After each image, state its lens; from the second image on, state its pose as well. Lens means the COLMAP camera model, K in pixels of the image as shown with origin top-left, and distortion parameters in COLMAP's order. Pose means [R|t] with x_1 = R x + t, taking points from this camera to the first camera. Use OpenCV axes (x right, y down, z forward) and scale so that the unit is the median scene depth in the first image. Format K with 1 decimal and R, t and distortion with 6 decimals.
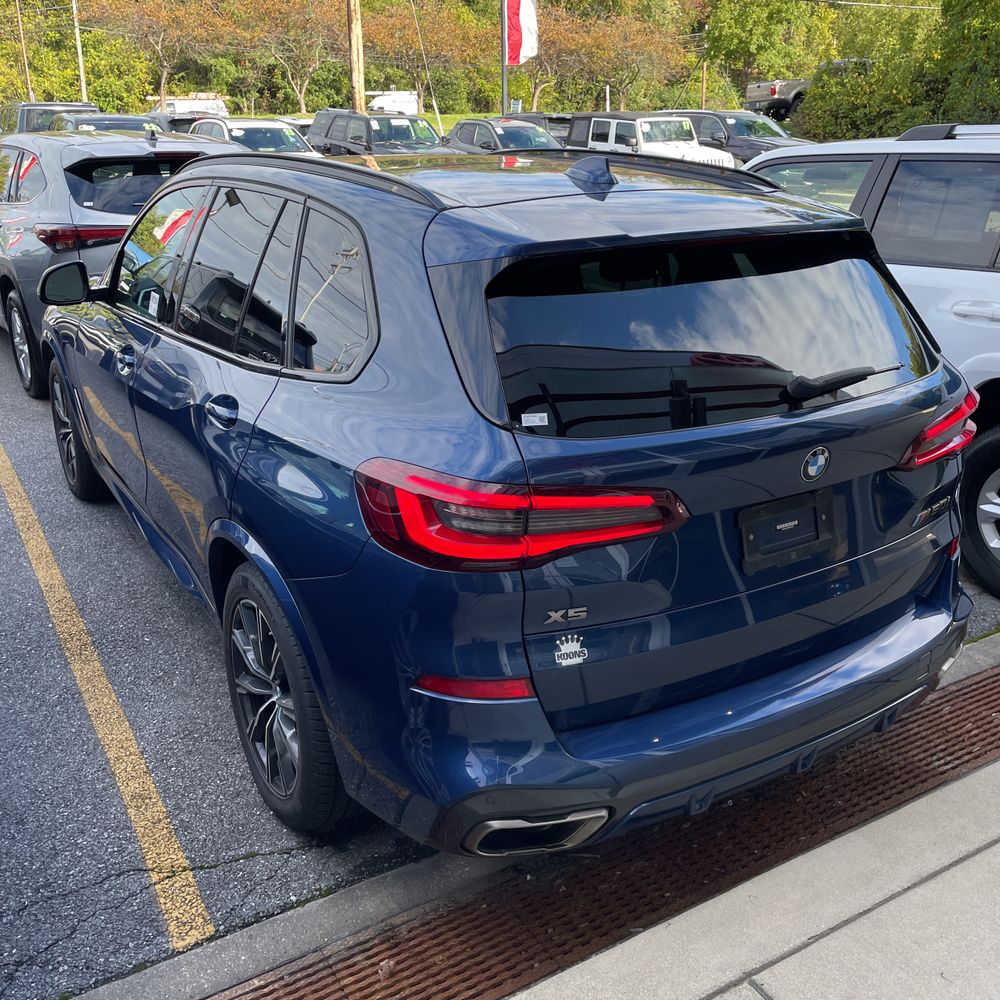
lens RADIAL K [[1015.9, 0, 526.1], [0, 1015.9, 492.1], [0, 0, 1]] dist [0.016675, 0.000000]
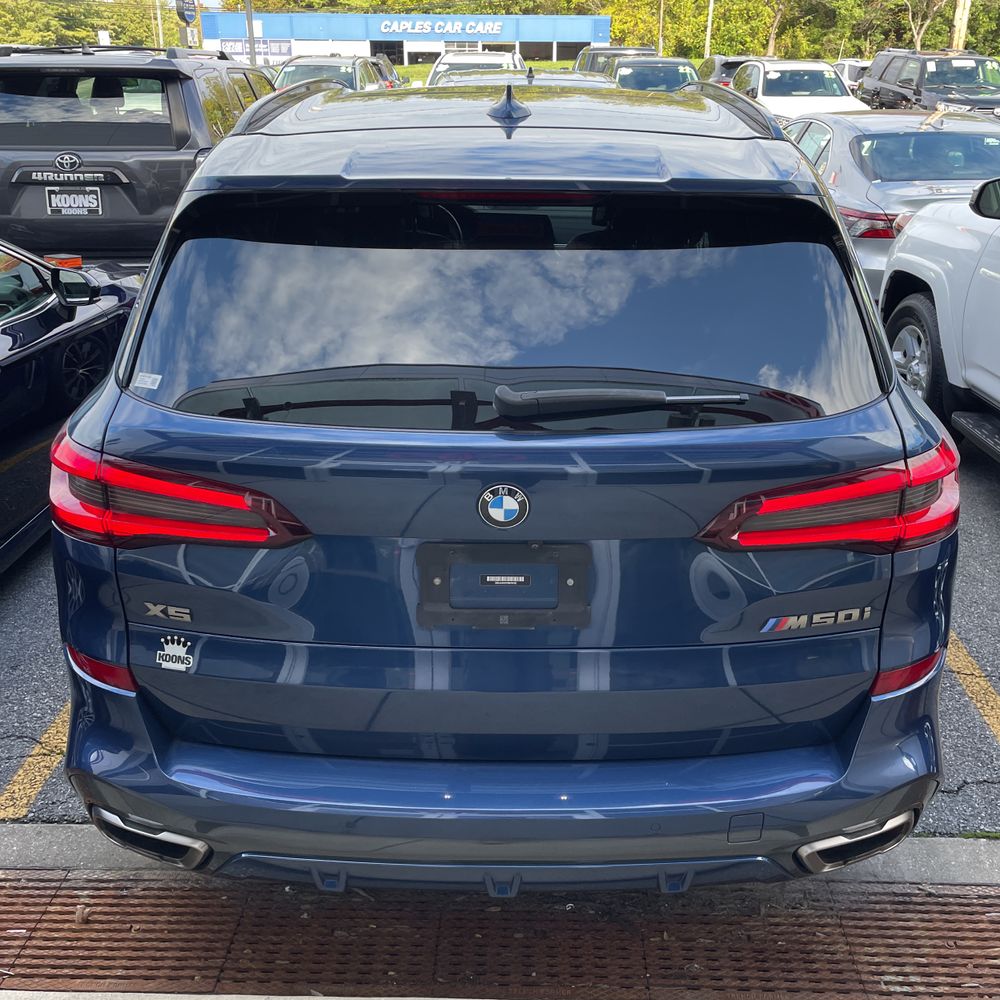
lens RADIAL K [[1015.9, 0, 509.2], [0, 1015.9, 497.2], [0, 0, 1]] dist [0.016675, 0.000000]
pose [[0.843129, 0.212237, -0.494053, 0.609658], [-0.186745, 0.977193, 0.101095, -0.103042], [0.504242, 0.007026, 0.863534, 0.347638]]
